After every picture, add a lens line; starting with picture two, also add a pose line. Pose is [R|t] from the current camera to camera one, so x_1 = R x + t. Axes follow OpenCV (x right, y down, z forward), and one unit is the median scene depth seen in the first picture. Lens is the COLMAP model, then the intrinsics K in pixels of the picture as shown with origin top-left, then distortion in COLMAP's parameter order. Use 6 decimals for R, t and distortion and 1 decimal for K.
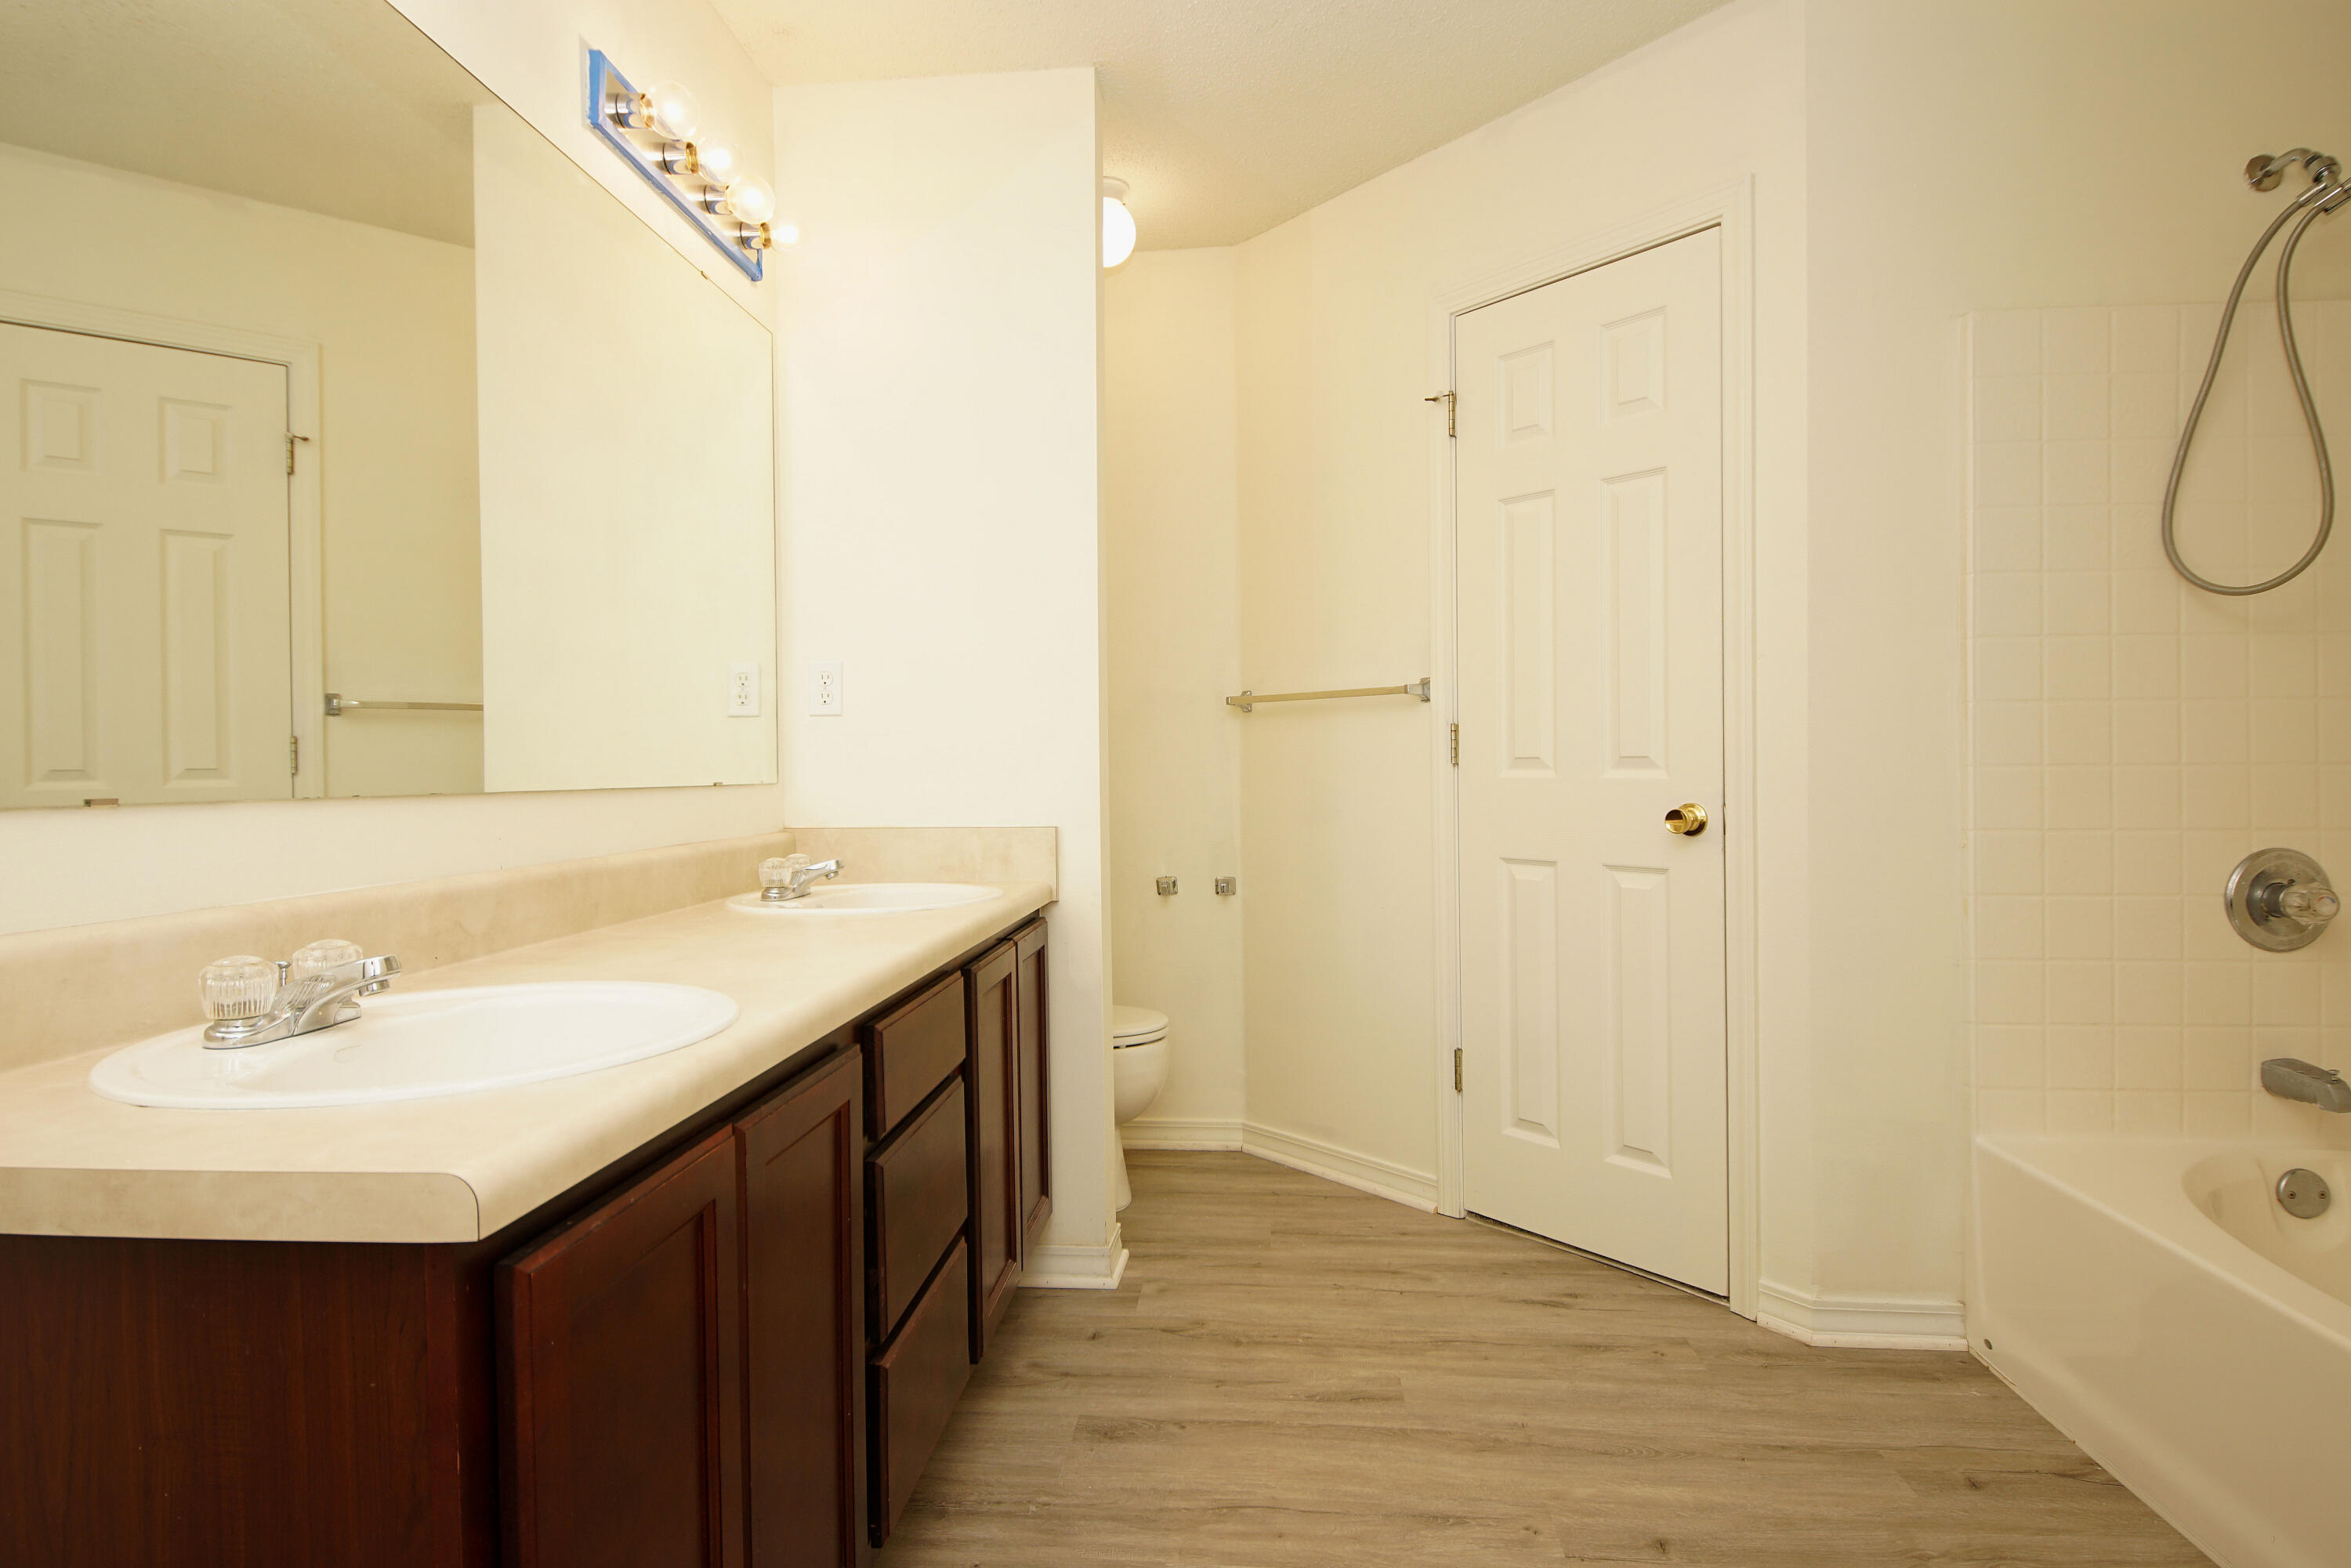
lens RADIAL K [[1262.5, 0, 1144.0], [0, 1262.5, 769.2], [0, 0, 1]] dist [0.030381, -0.032442]
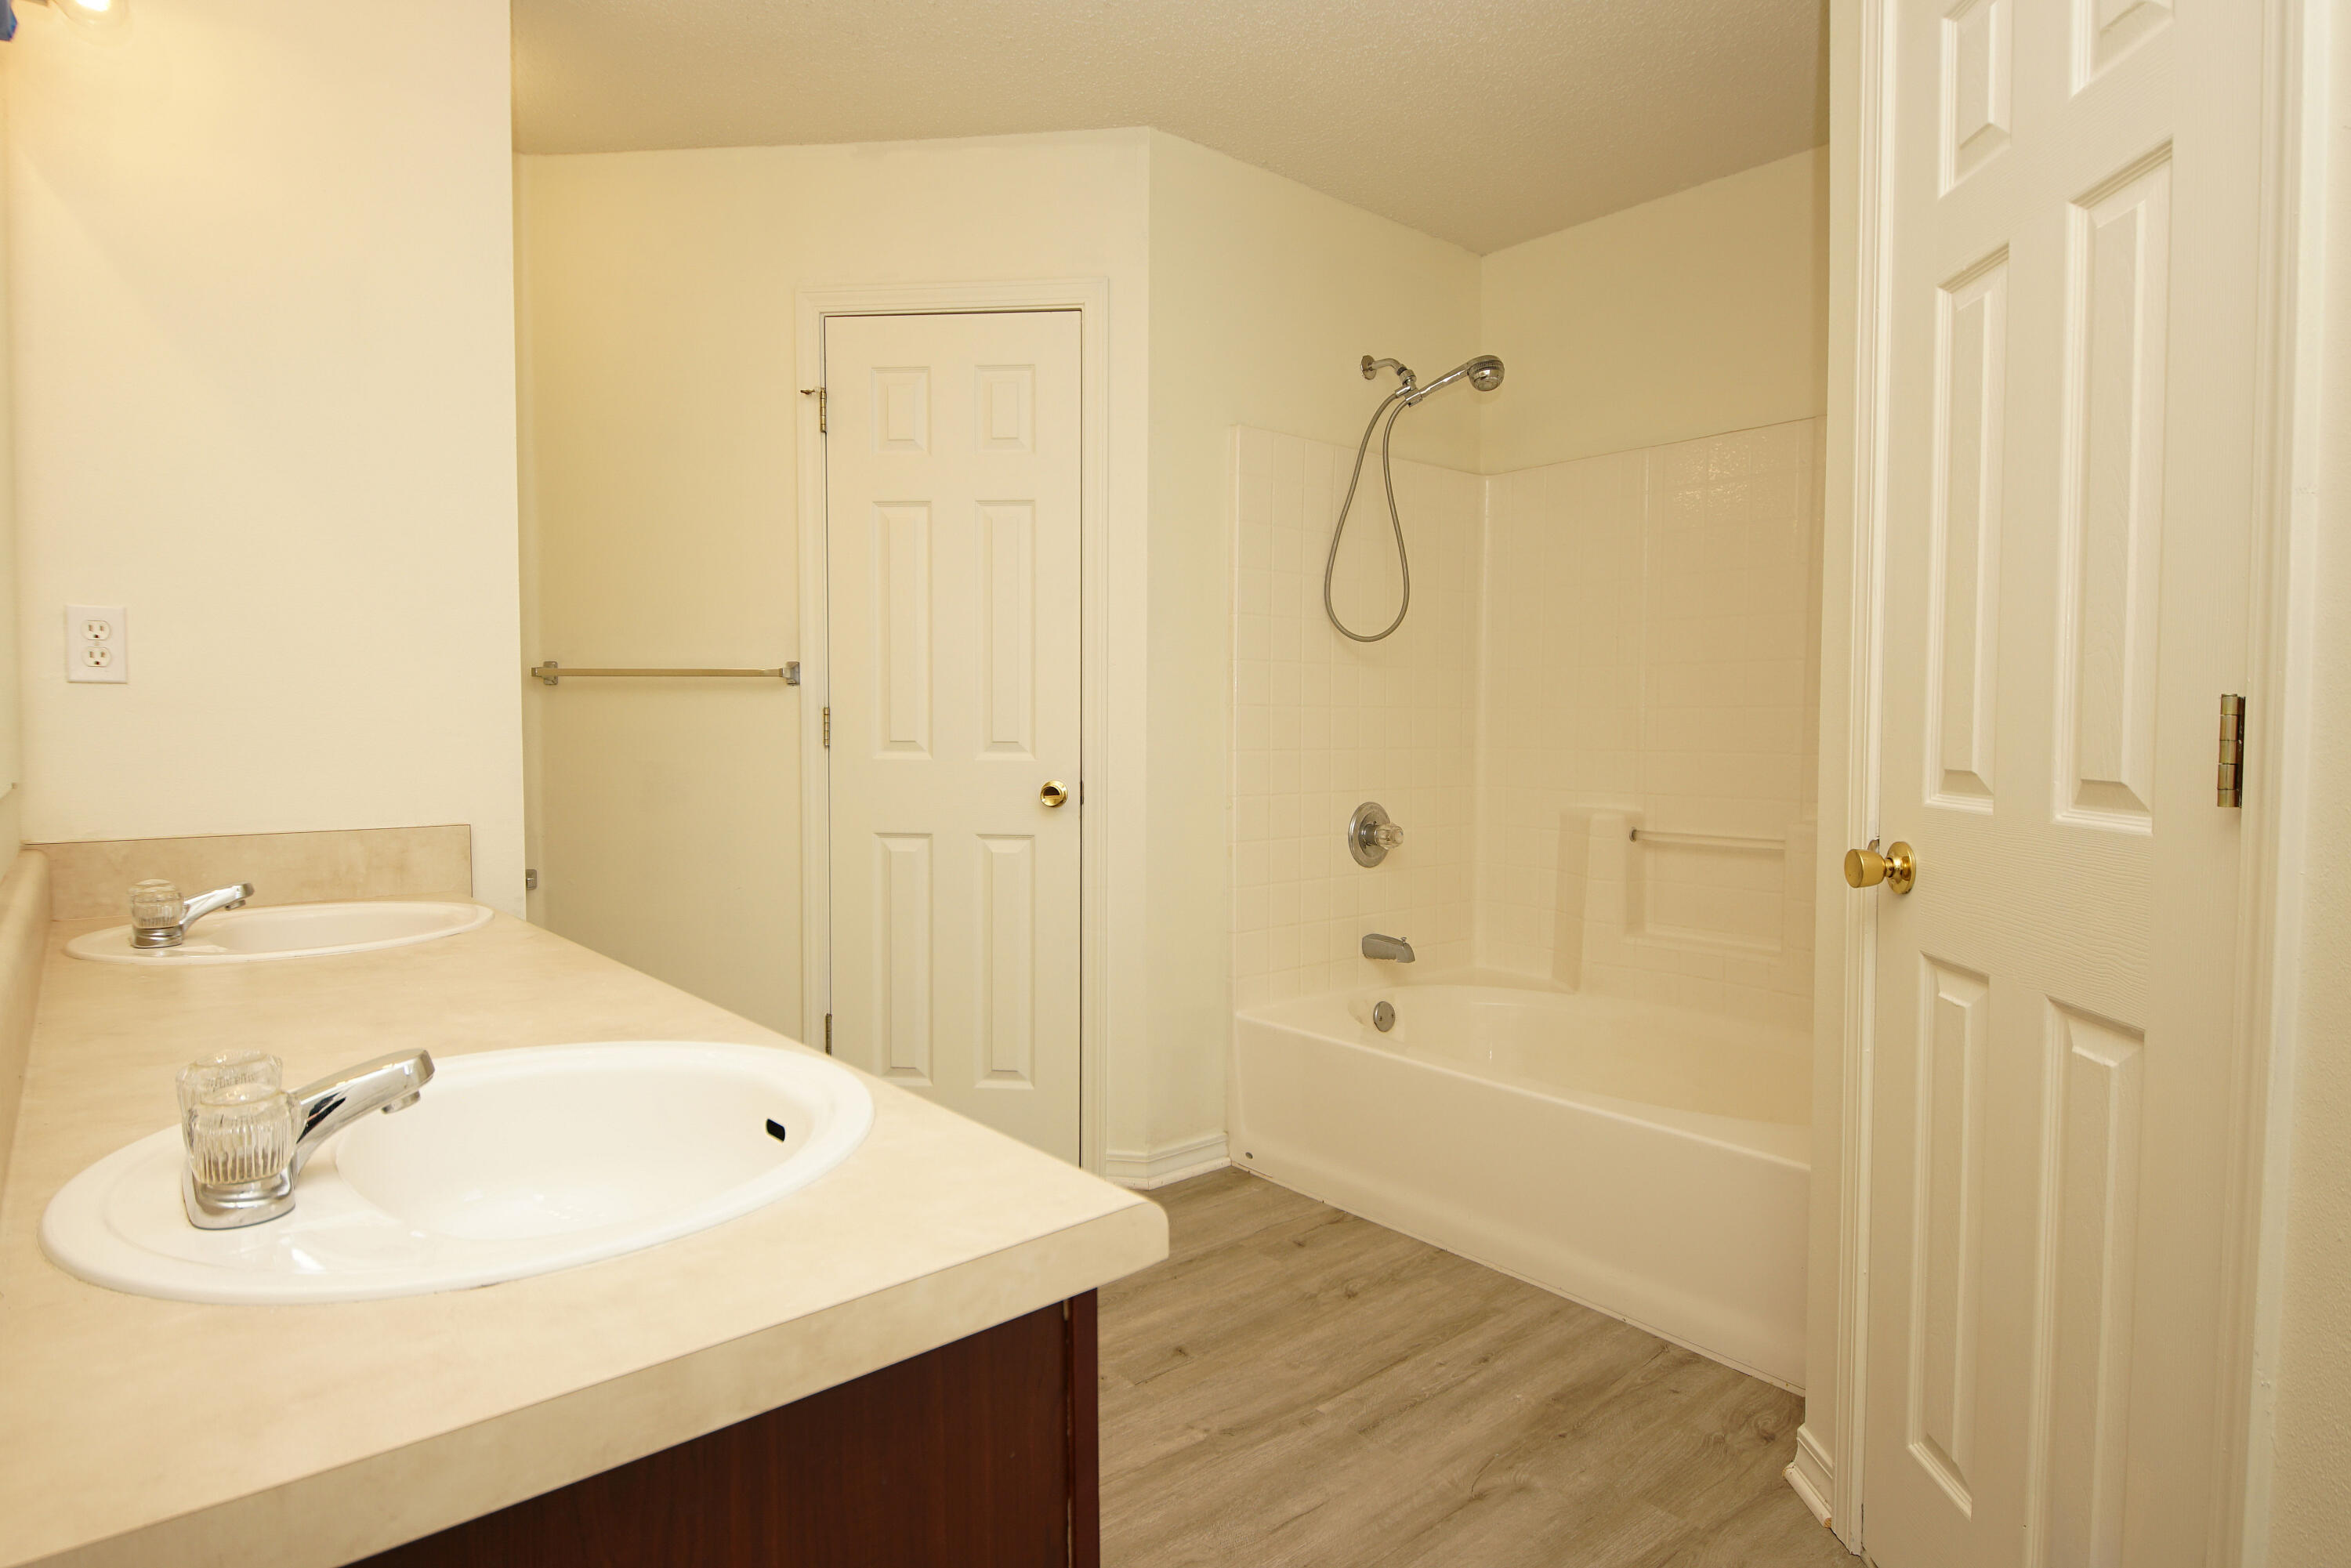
lens RADIAL K [[1262.5, 0, 1144.0], [0, 1262.5, 769.2], [0, 0, 1]] dist [0.030381, -0.032442]
pose [[0.698353, -0.015665, 0.715582, -0.415263], [-0.007154, 0.999558, 0.028863, -0.021810], [-0.715717, -0.025275, 0.697932, 0.095851]]
